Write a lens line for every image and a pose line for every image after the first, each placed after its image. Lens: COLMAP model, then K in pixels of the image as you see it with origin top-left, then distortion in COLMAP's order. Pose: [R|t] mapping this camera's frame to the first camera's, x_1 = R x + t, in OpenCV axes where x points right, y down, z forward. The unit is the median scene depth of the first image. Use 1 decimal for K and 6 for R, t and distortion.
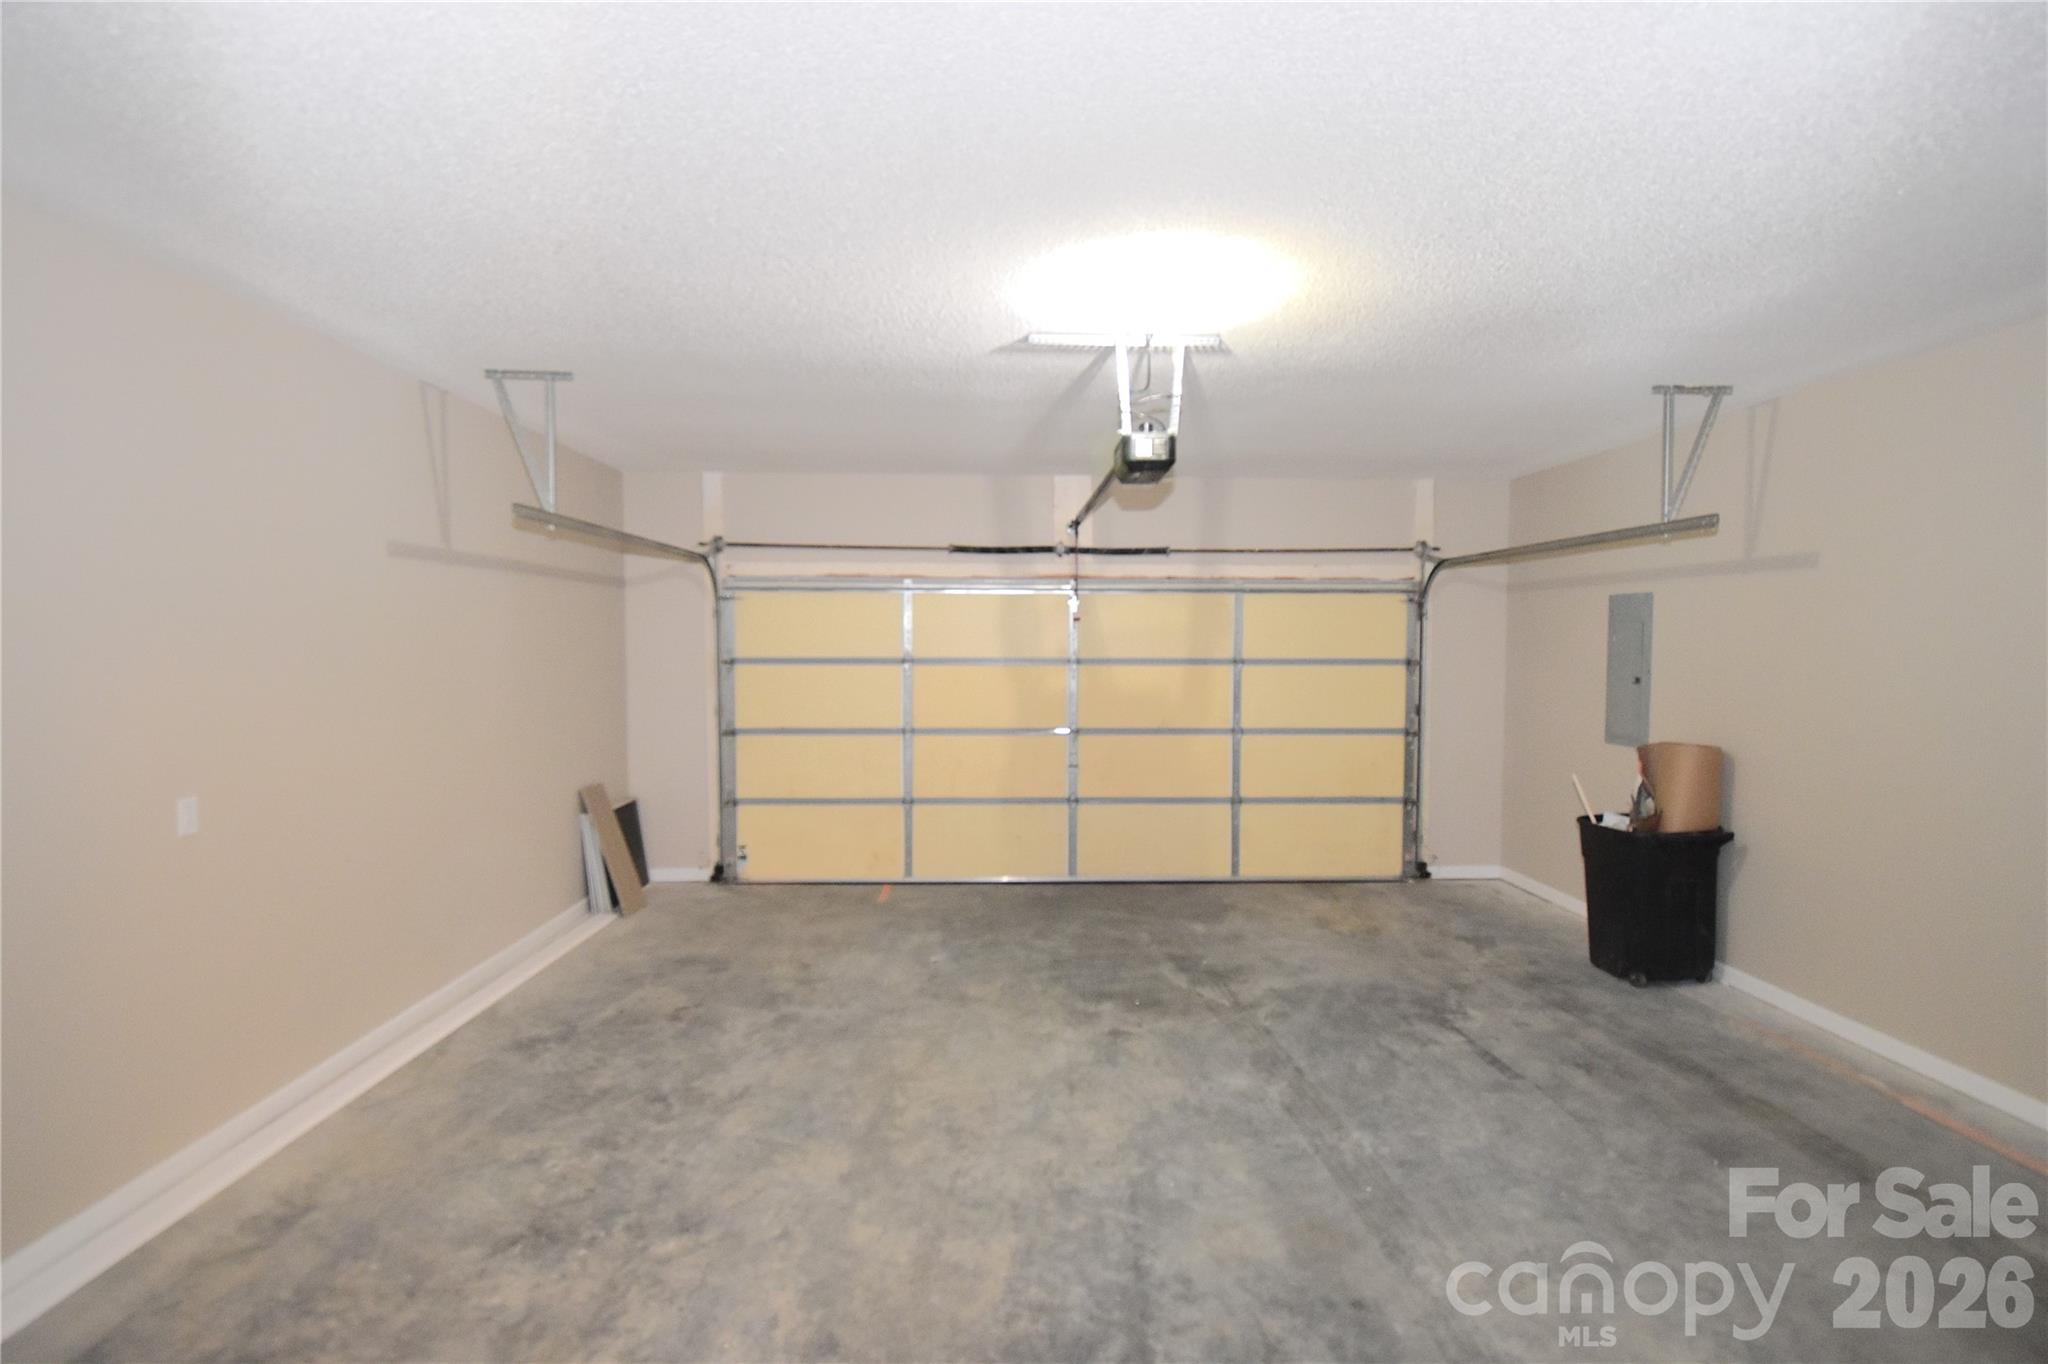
lens RADIAL K [[919.4, 0, 1024.0], [0, 919.4, 682.0], [0, 0, 1]] dist [0.020848, -0.028350]
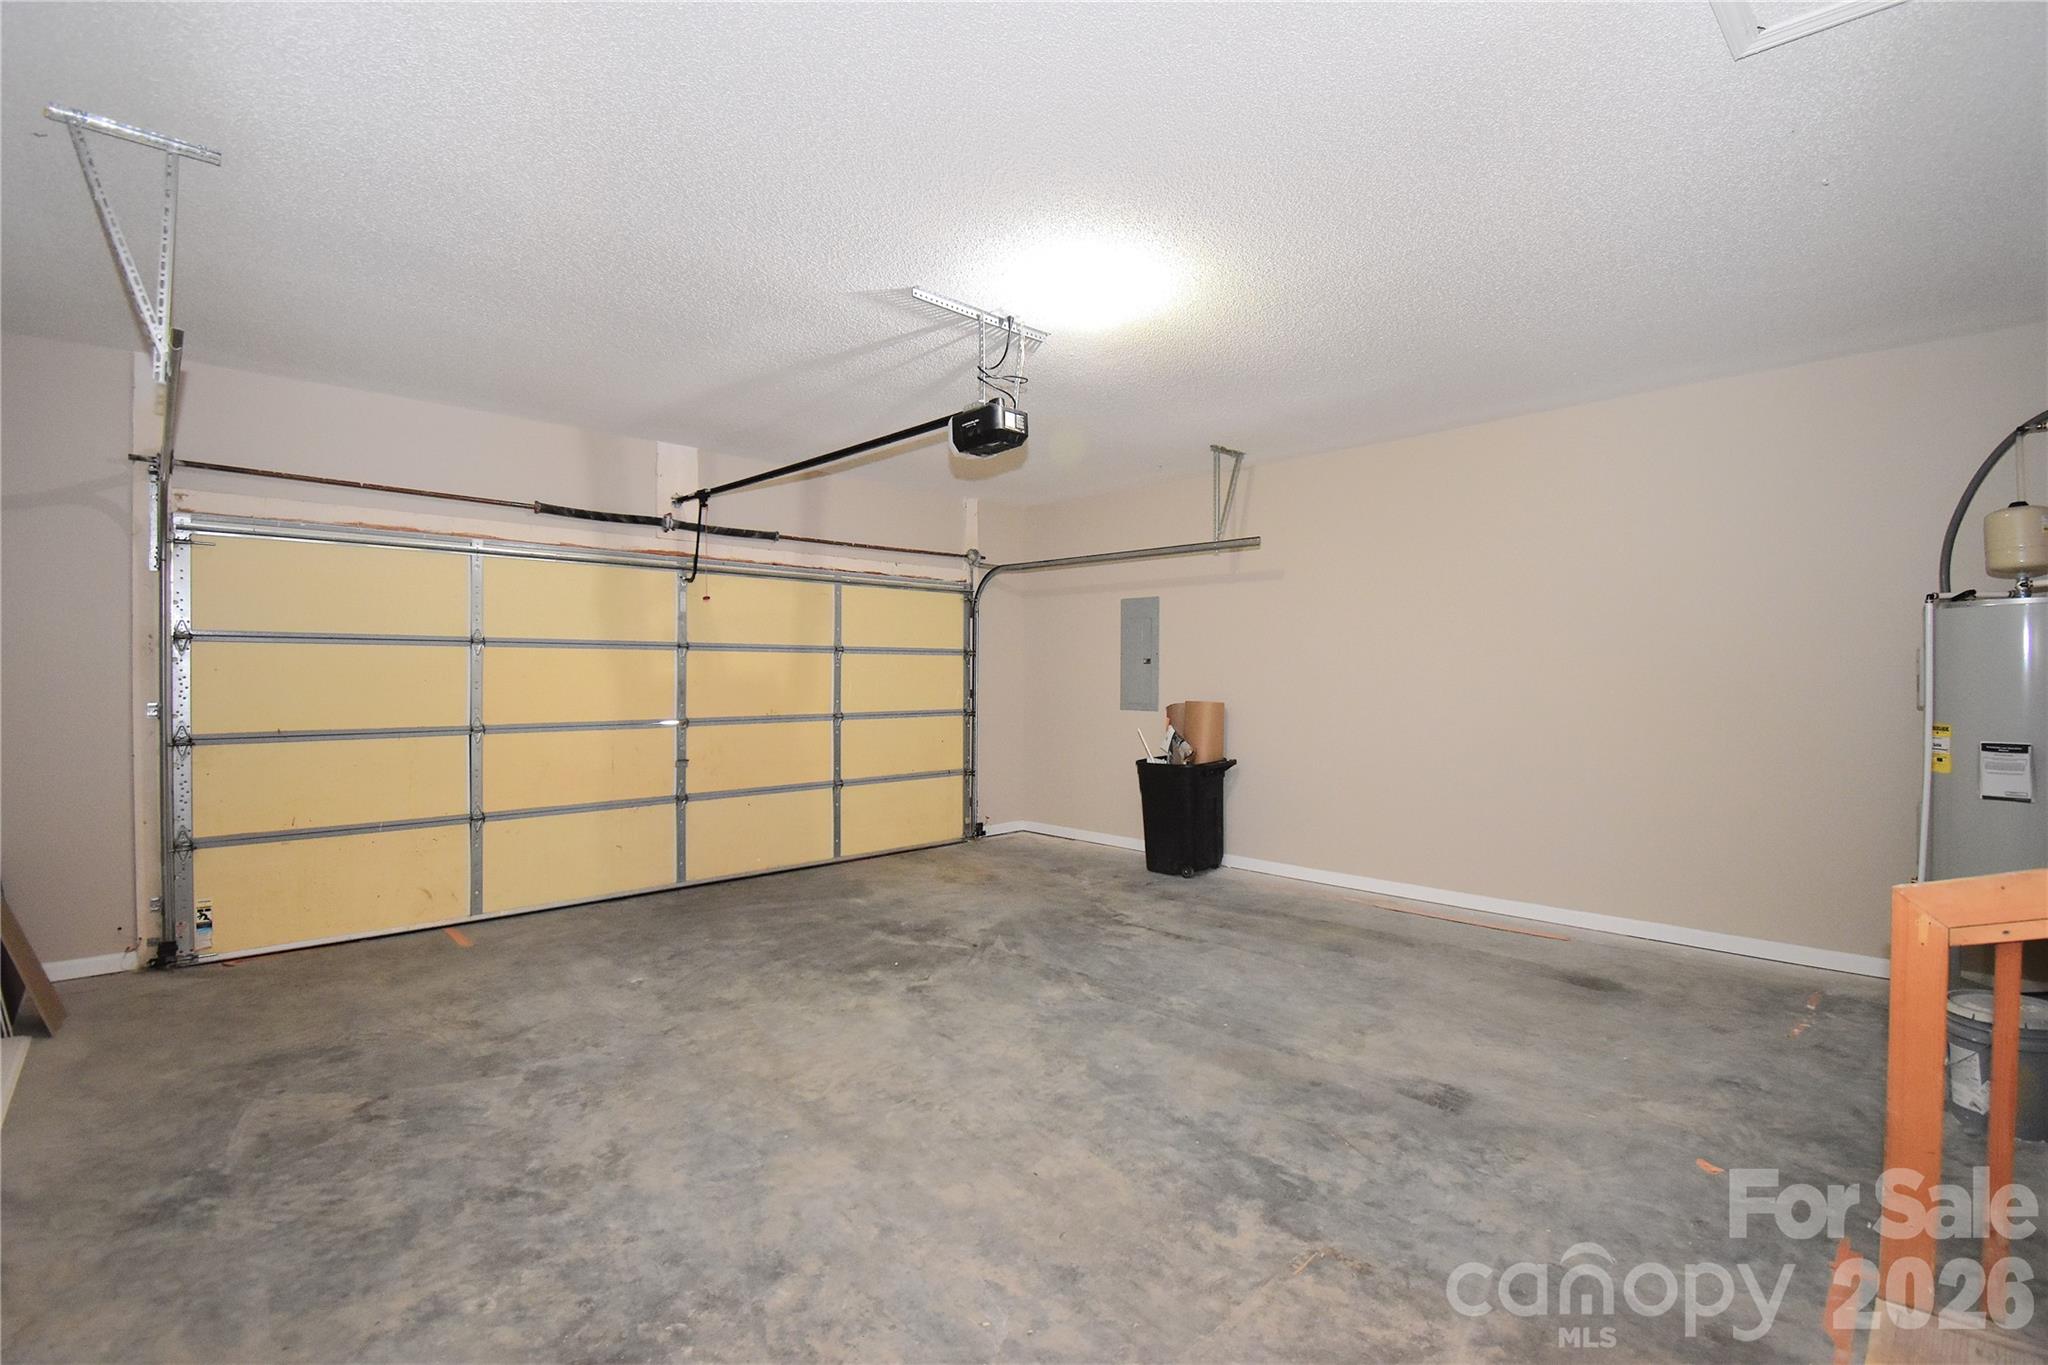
lens RADIAL K [[891.5, 0, 1046.3], [0, 891.5, 672.9], [0, 0, 1]] dist [0.020094, -0.025278]
pose [[0.751588, -0.004935, 0.659615, -0.372094], [0.027362, 0.999345, -0.023701, 0.050376], [-0.659065, 0.035862, 0.751230, 0.127939]]
